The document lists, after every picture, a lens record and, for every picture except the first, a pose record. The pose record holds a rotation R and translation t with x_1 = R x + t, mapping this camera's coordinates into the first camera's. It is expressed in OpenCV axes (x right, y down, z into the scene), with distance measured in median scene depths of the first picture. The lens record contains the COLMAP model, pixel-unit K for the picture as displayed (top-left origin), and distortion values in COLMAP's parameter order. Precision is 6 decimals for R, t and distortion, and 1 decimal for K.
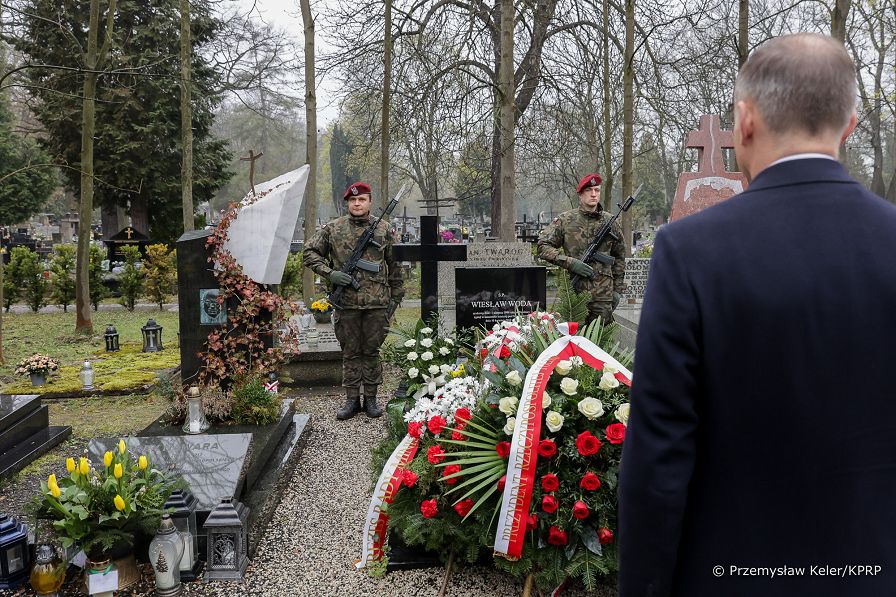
lens RADIAL K [[709.7, 0, 448.1], [0, 709.7, 298.6], [0, 0, 1]] dist [-0.001785, -0.000062]
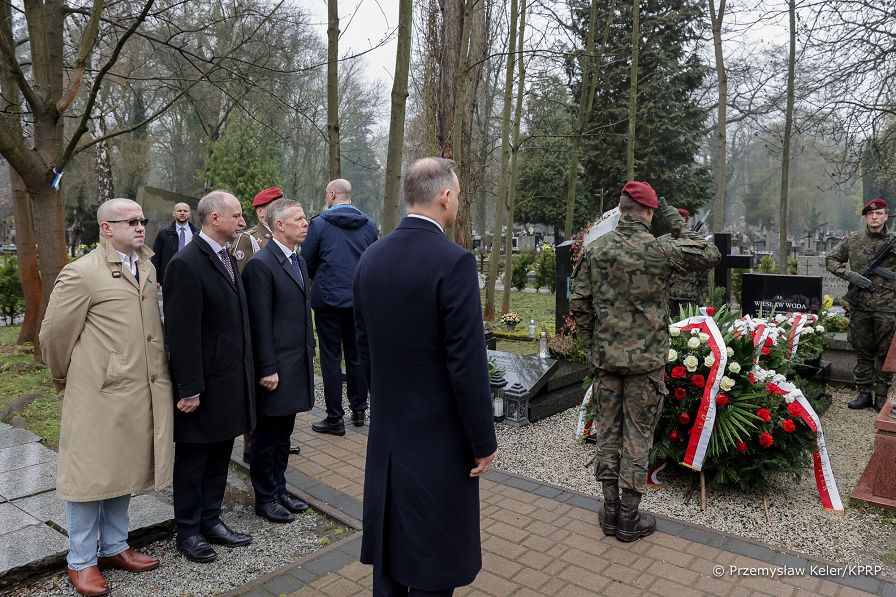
lens RADIAL K [[709.7, 0, 447.9], [0, 709.7, 298.2], [0, 0, 1]] dist [-0.001785, -0.000062]
pose [[0.685298, 0.082193, -0.723609, 0.555019], [-0.092737, 0.995371, 0.025235, 0.018115], [0.722334, 0.049811, 0.689748, -0.270935]]
